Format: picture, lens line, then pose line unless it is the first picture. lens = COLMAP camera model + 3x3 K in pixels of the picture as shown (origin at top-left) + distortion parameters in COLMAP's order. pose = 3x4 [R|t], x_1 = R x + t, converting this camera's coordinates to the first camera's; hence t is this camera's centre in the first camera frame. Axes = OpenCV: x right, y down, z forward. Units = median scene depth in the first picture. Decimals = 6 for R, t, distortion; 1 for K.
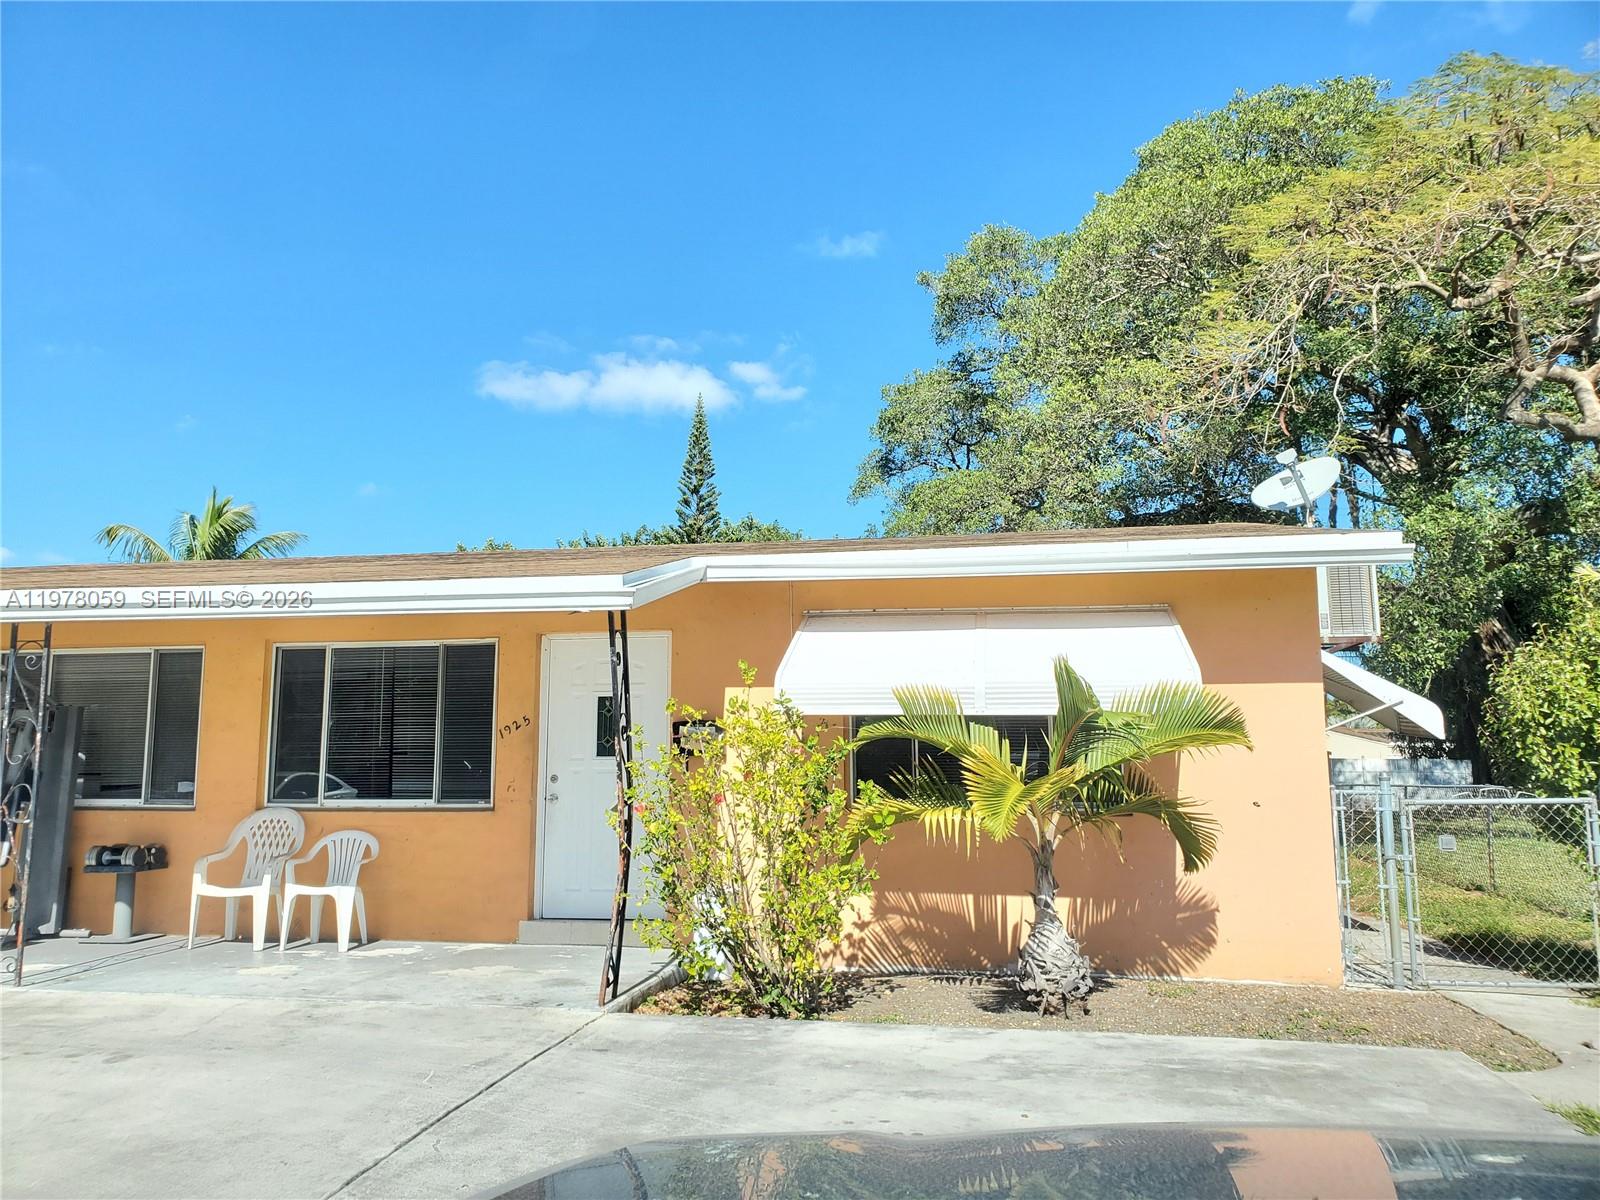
lens RADIAL K [[1212.1, 0, 800.0], [0, 1212.1, 600.0], [0, 0, 1]] dist [0.106665, -0.323071]
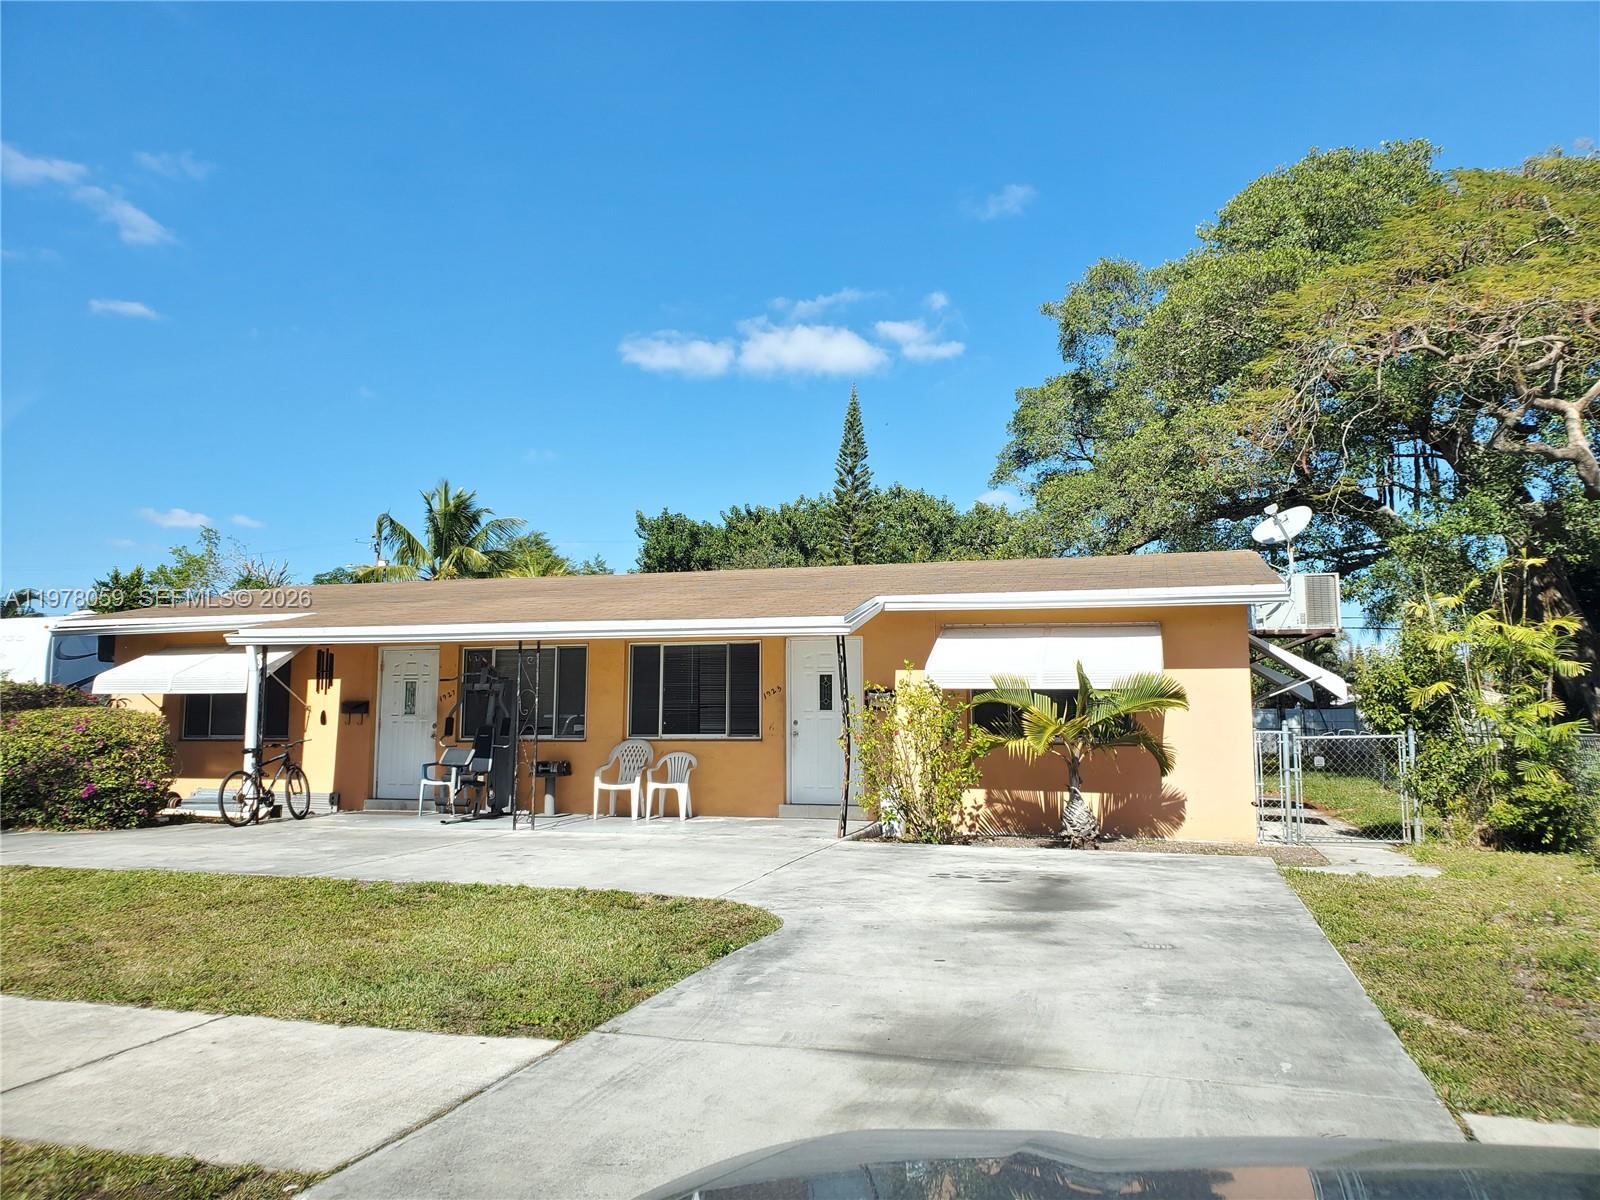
lens RADIAL K [[1212.1, 0, 800.0], [0, 1212.1, 600.0], [0, 0, 1]] dist [0.106665, -0.323071]
pose [[0.992649, -0.008892, -0.120705, 0.011068], [0.013912, 0.999070, 0.040809, -0.098800], [0.120230, -0.042188, 0.991849, -0.706769]]
